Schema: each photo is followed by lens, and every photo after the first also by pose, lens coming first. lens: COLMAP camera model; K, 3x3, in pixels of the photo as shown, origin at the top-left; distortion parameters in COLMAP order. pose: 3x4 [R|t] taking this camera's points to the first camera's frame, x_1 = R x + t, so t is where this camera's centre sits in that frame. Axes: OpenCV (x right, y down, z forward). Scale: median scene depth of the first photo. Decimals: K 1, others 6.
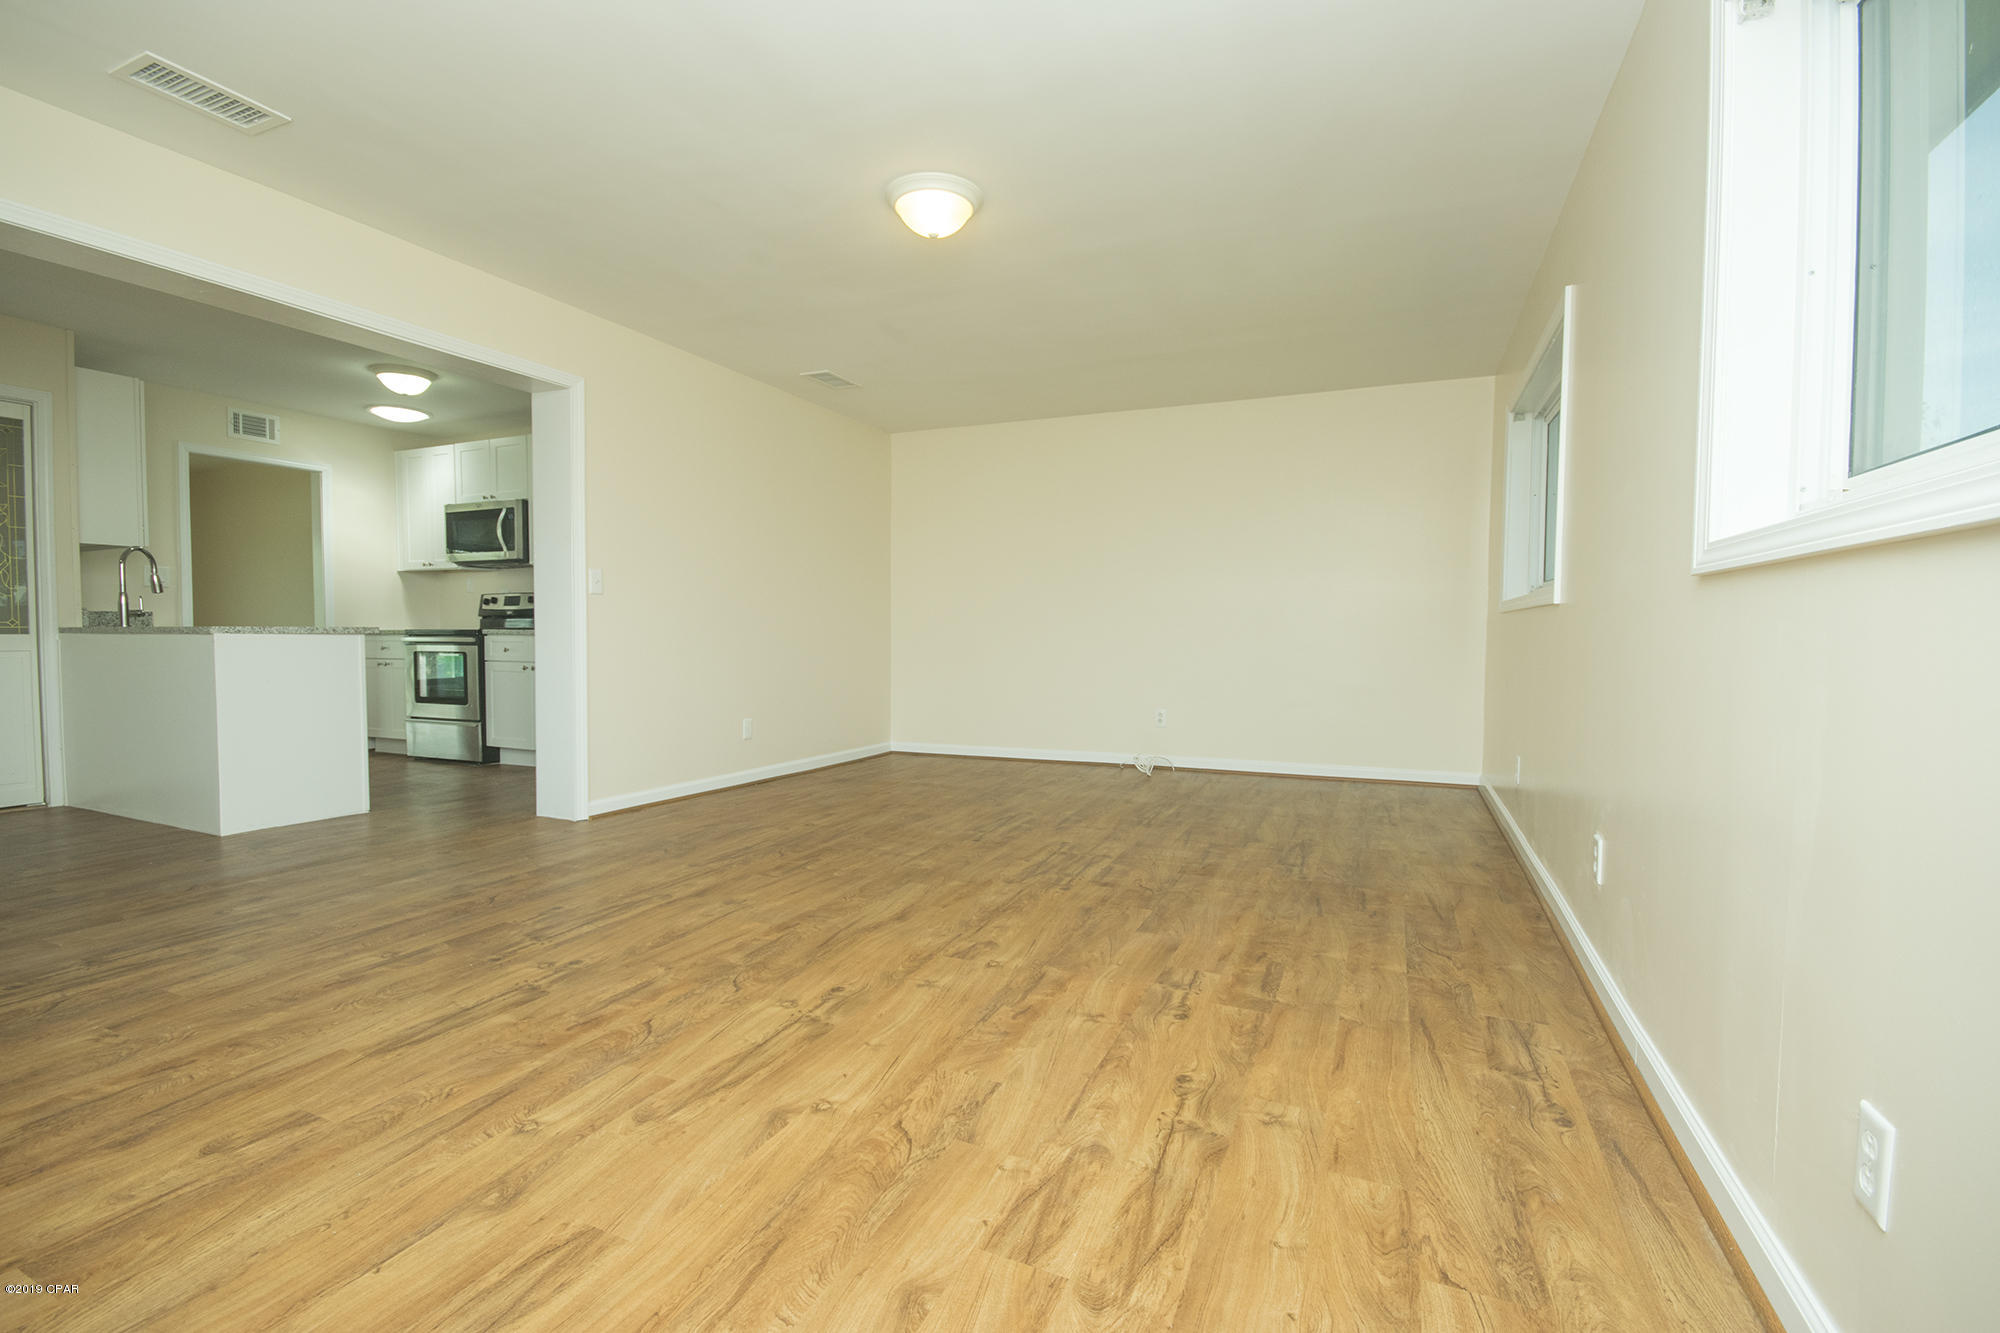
lens RADIAL K [[856.7, 0, 1000.0], [0, 856.7, 666.5], [0, 0, 1]] dist [0.025035, -0.023003]
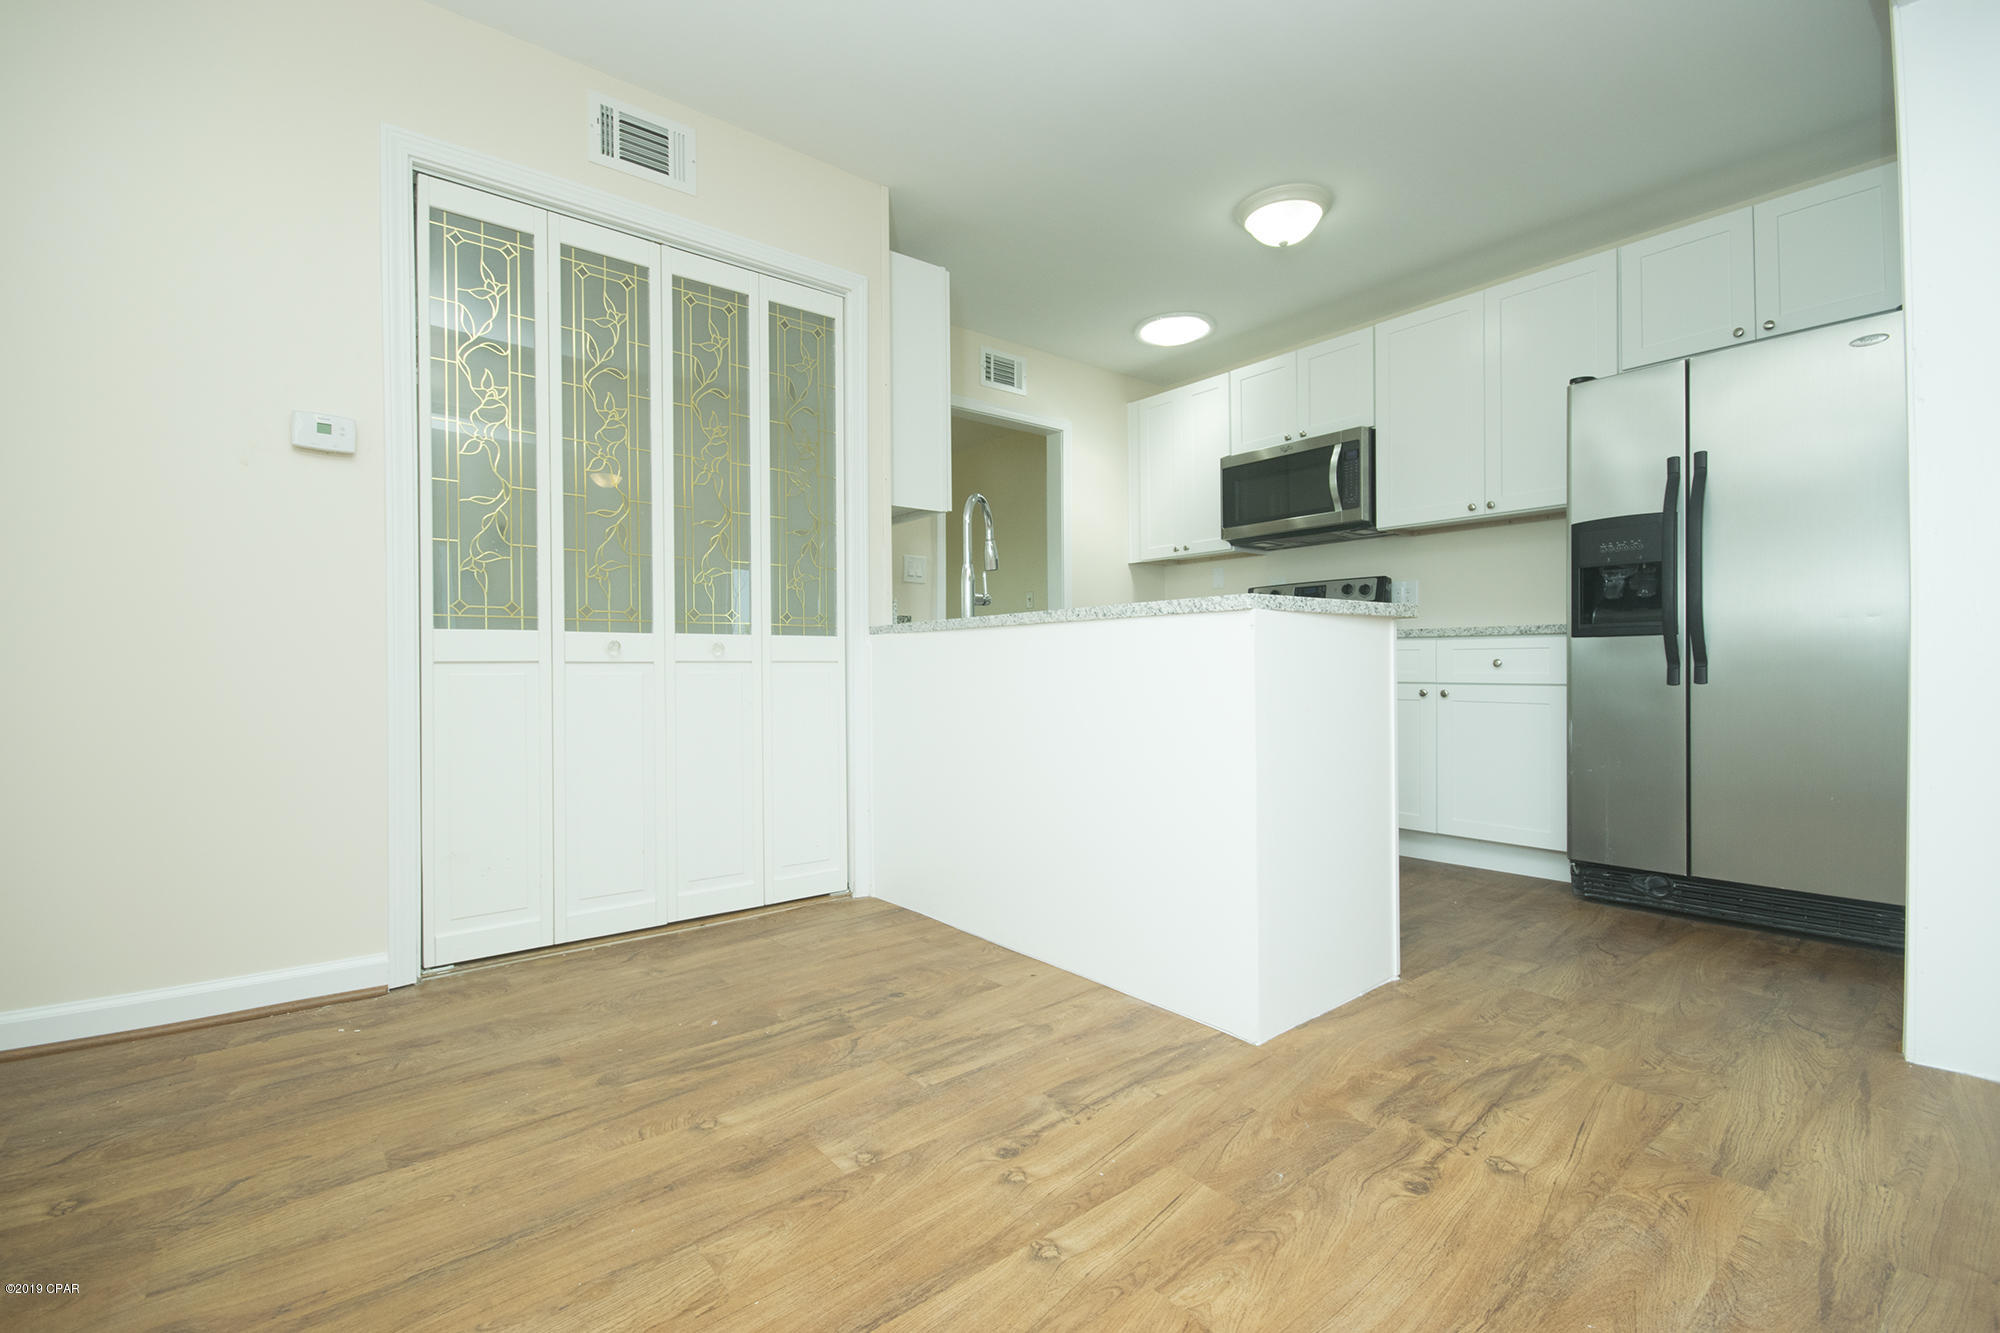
lens RADIAL K [[889.1, 0, 1000.0], [0, 889.1, 666.5], [0, 0, 1]] dist [0.004366, 0.000316]
pose [[0.894016, -0.010444, -0.447913, -0.505662], [-0.008903, 0.999117, -0.041068, 0.009885], [0.447947, 0.040703, 0.893133, 0.307502]]
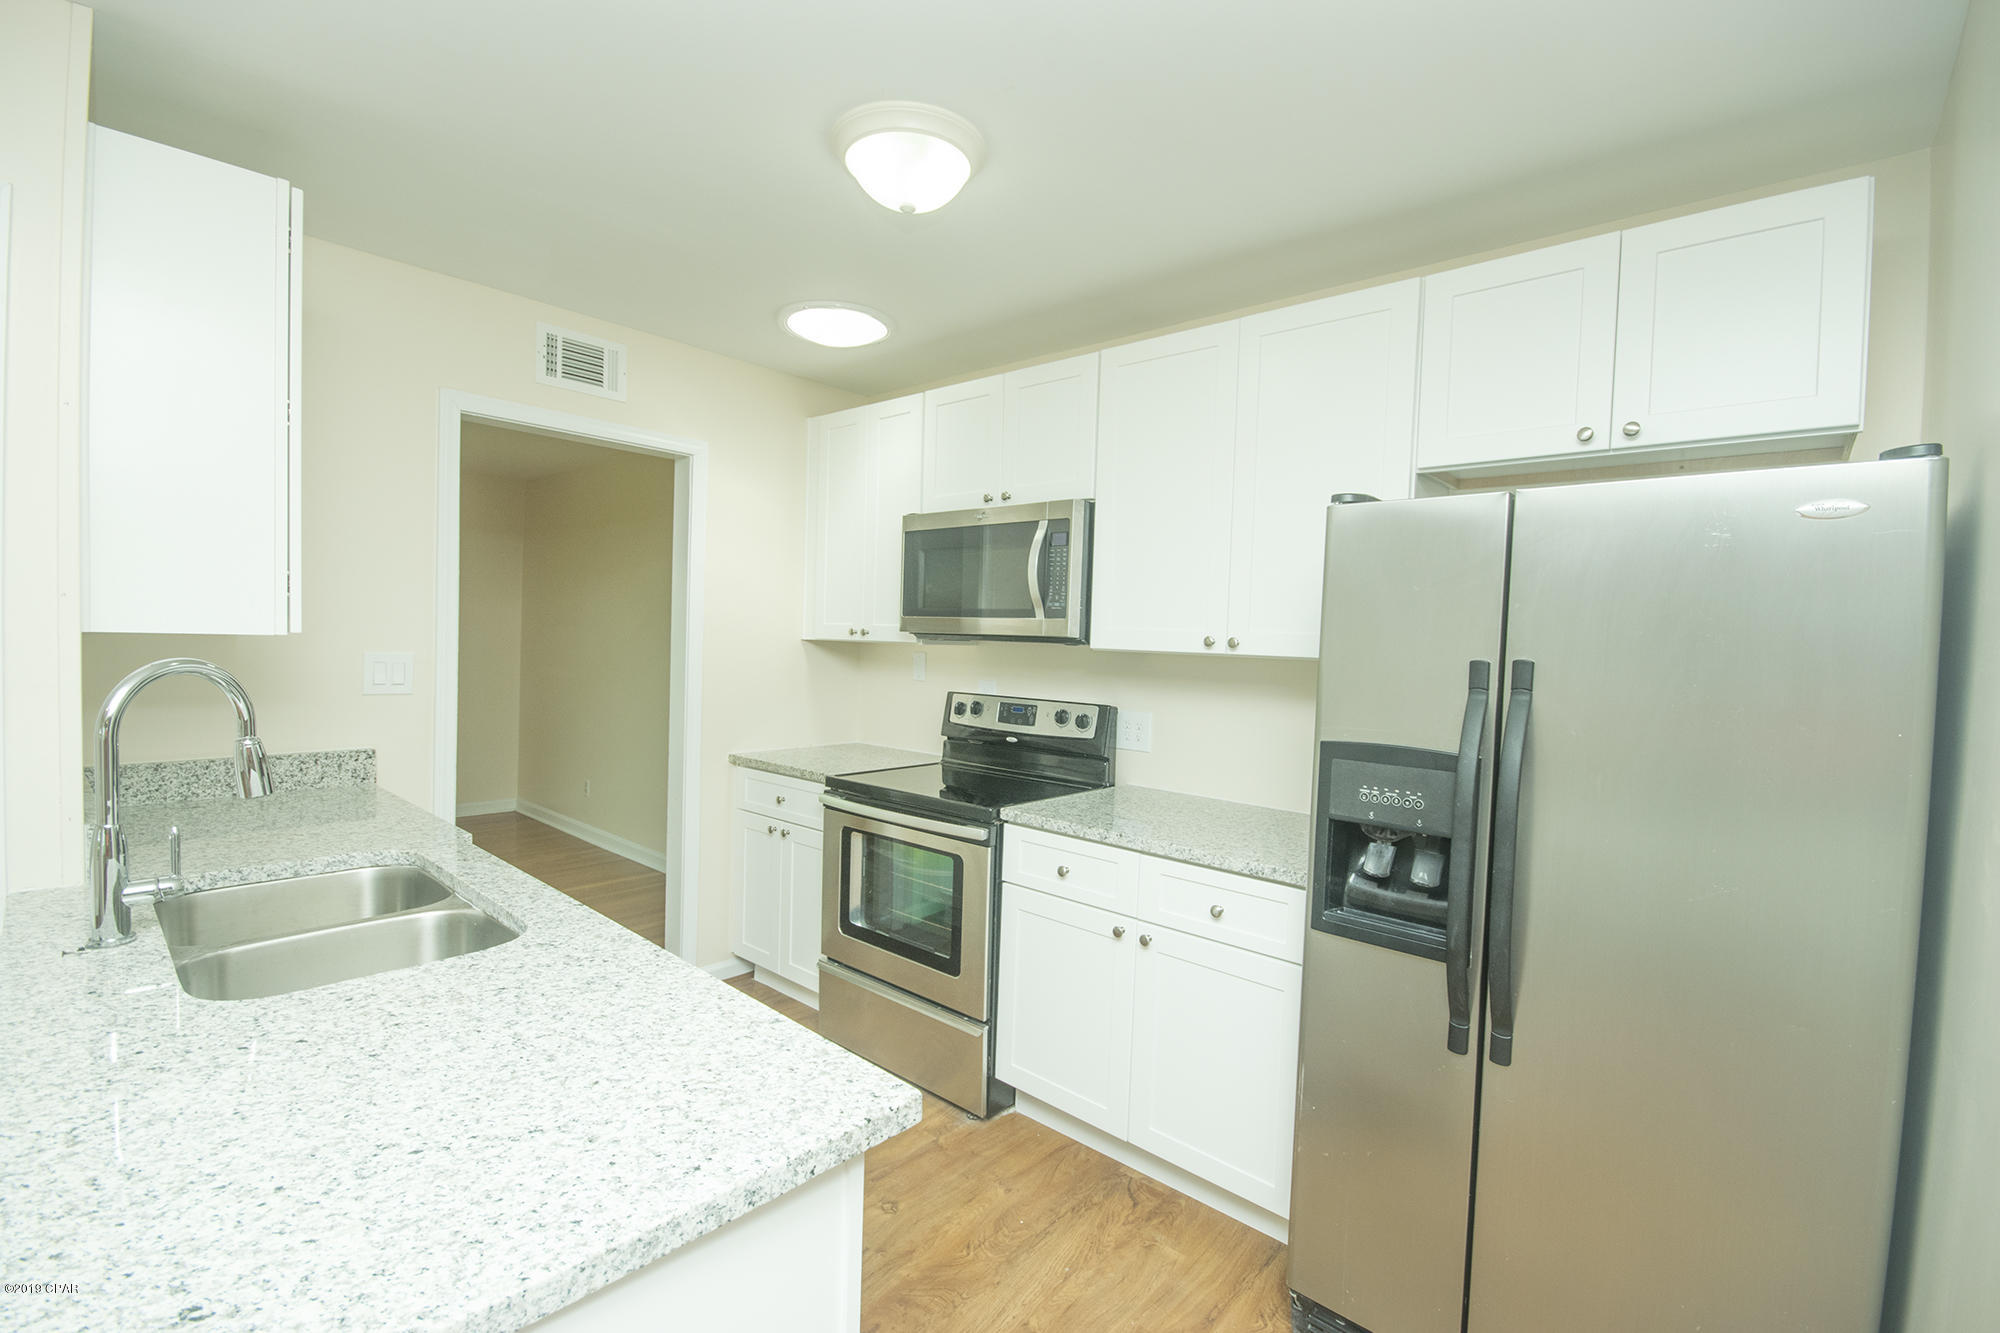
lens RADIAL K [[889.1, 0, 1000.0], [0, 889.1, 666.5], [0, 0, 1]] dist [0.004366, 0.000316]
pose [[0.951367, 0.037683, -0.305747, -0.456041], [-0.041322, 0.999131, -0.005436, -0.106369], [0.305277, 0.017806, 0.952097, 0.567120]]
